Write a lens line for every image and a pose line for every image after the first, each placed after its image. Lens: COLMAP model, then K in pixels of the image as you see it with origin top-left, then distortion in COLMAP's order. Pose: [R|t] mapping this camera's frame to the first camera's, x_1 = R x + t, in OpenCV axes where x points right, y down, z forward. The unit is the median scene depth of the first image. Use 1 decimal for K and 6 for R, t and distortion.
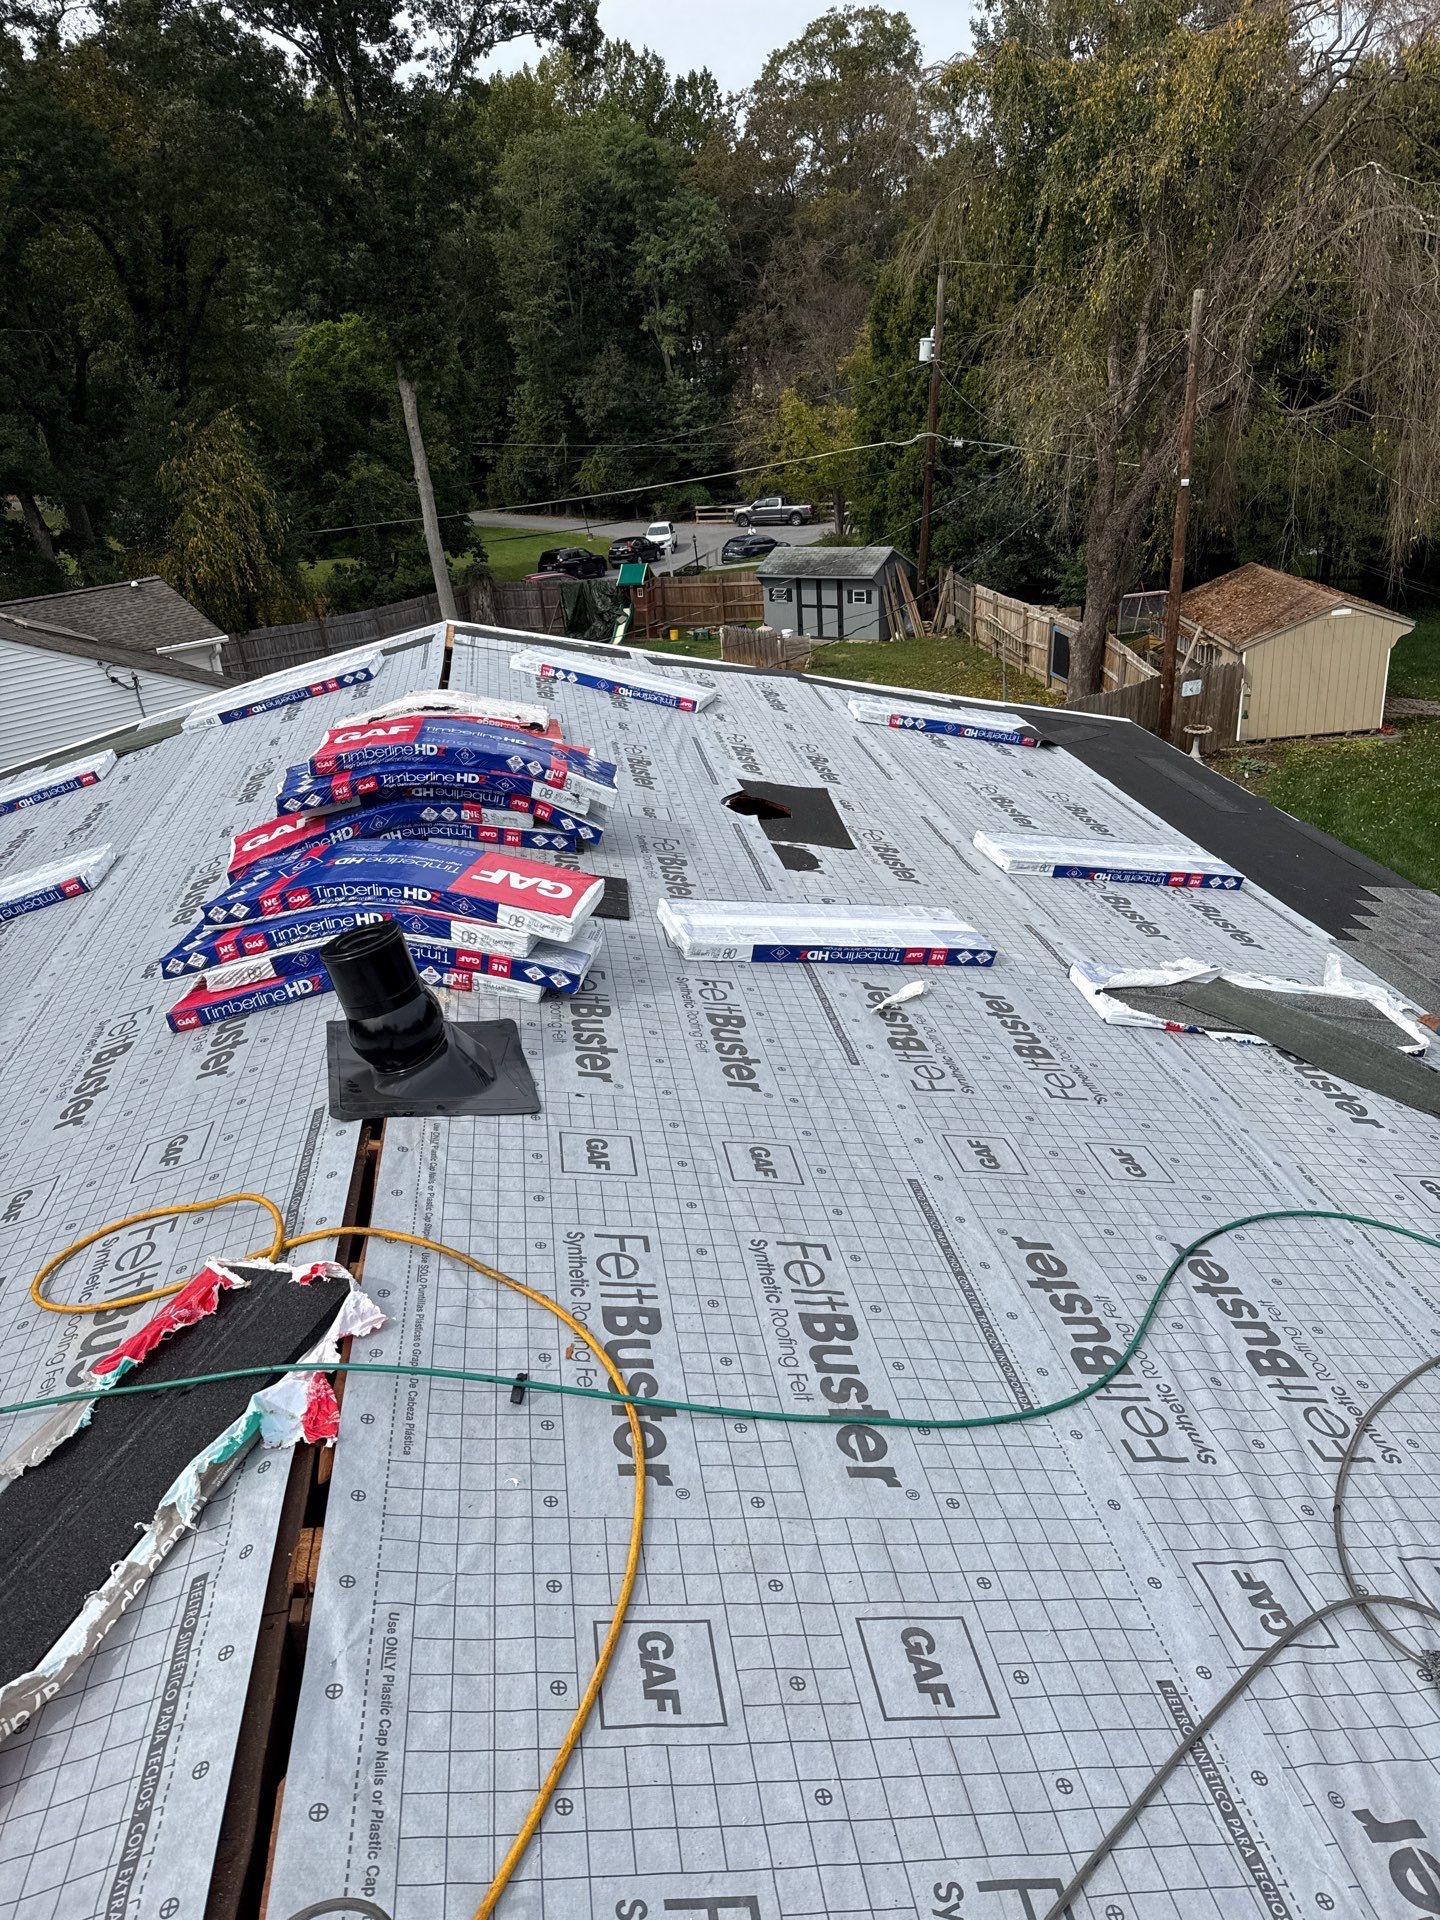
lens RADIAL K [[1347.4, 0, 742.5], [0, 1347.4, 964.8], [0, 0, 1]] dist [0.079775, -0.141712]
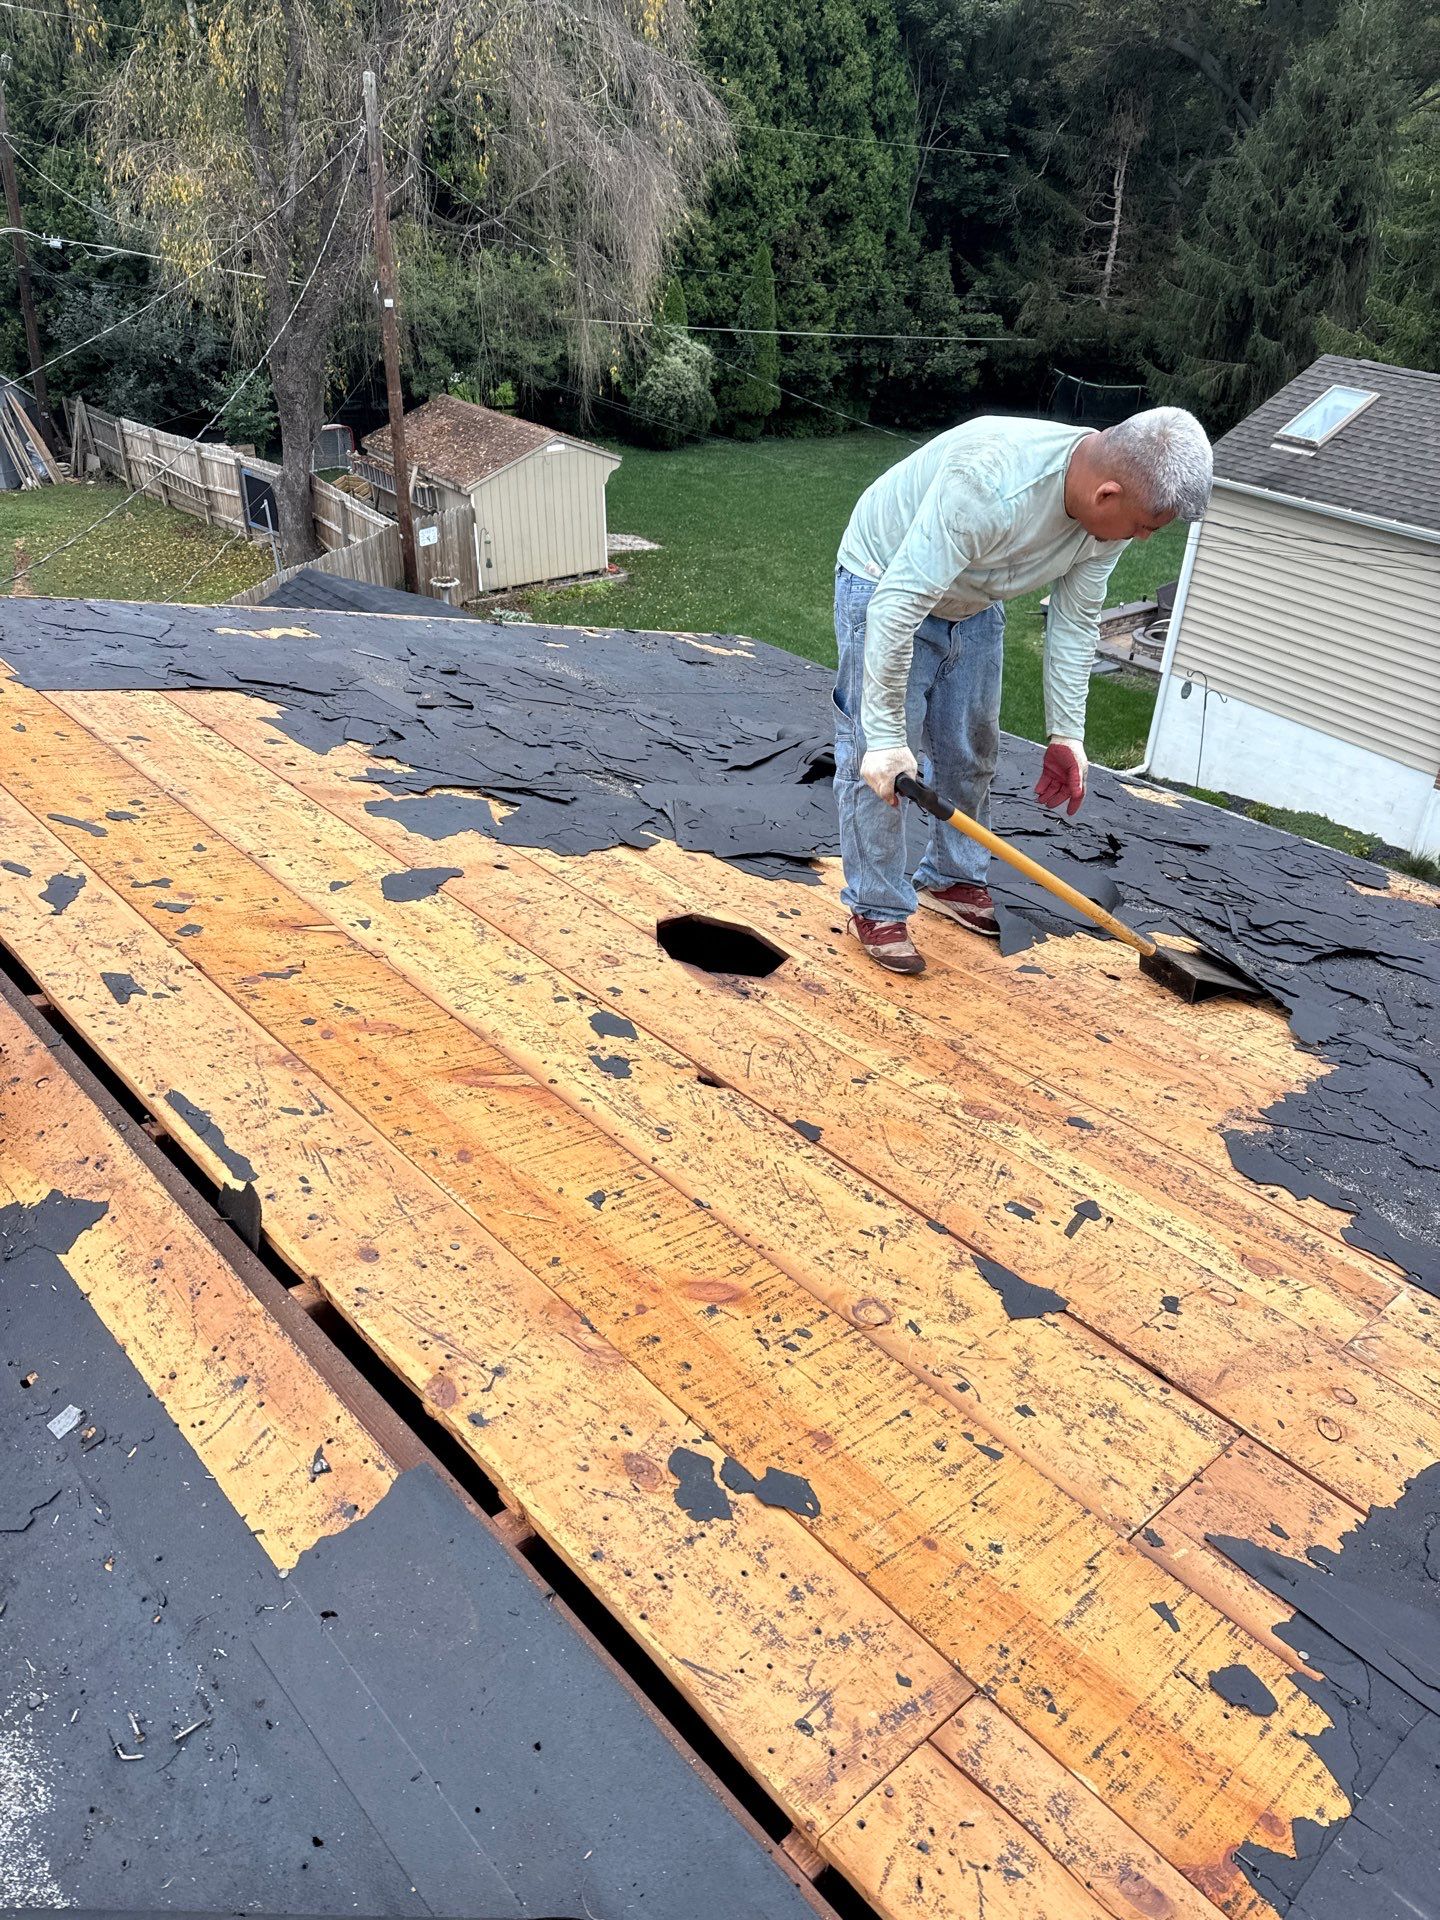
lens RADIAL K [[1298.1, 0, 681.9], [0, 1298.1, 939.5], [0, 0, 1]] dist [-0.000565, -0.001041]
pose [[0.821822, -0.219382, 0.525813, -0.042576], [0.157612, 0.974418, 0.160212, -0.041240], [-0.547510, -0.048791, 0.835376, 0.124457]]
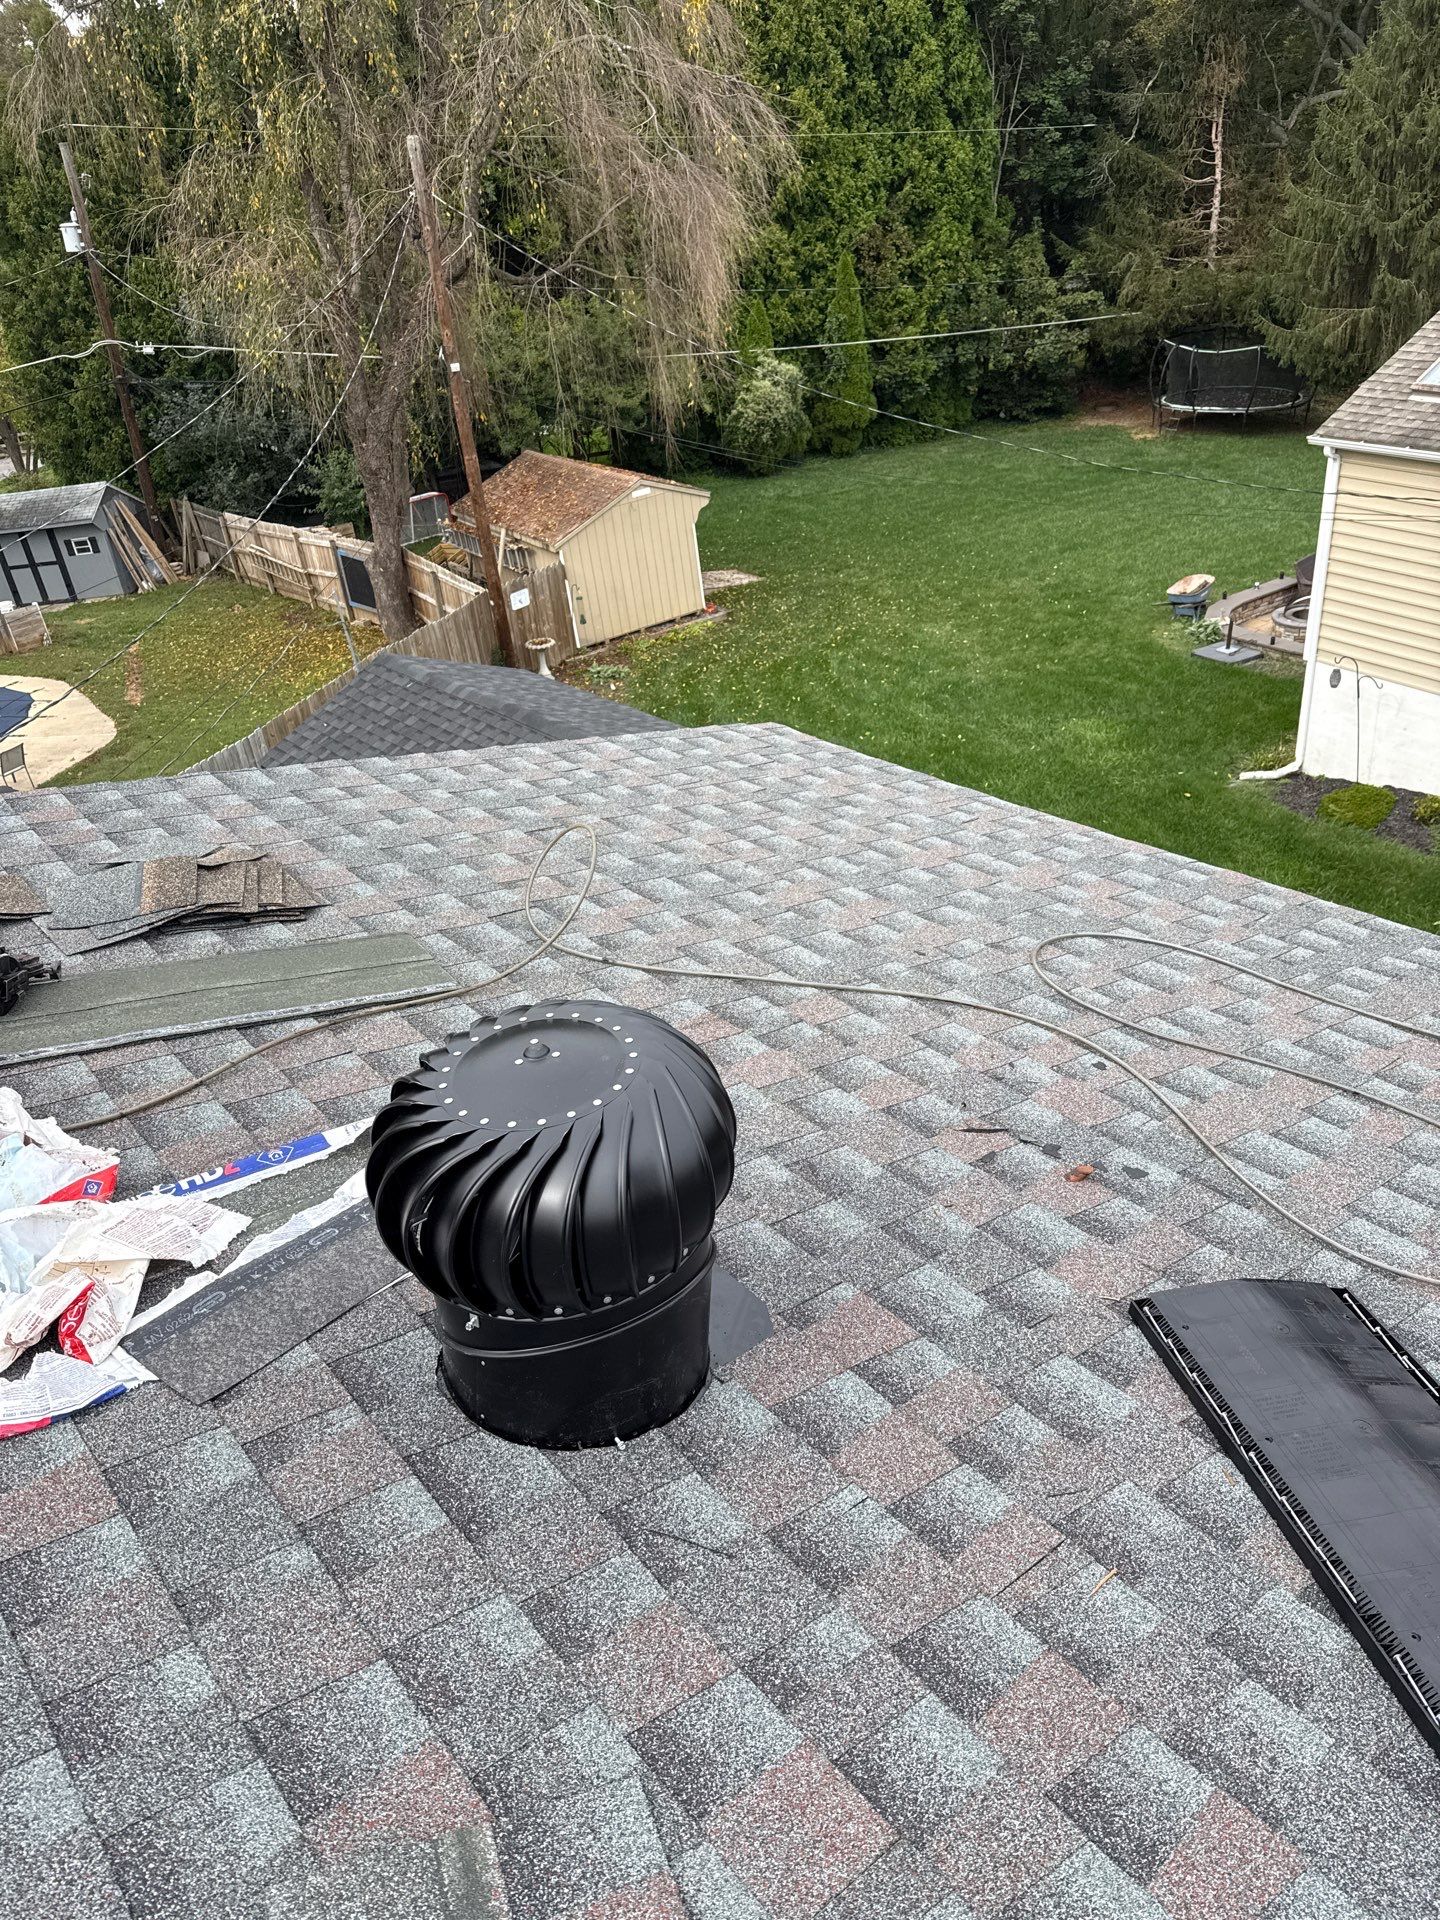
lens RADIAL K [[1277.5, 0, 720.0], [0, 1277.5, 960.0], [0, 0, 1]] dist [-0.005928, 0.000842]
pose [[0.846734, -0.295887, 0.442144, -0.003757], [0.256915, 0.955159, 0.147193, -0.052435], [-0.465870, -0.011040, 0.884784, 0.146885]]
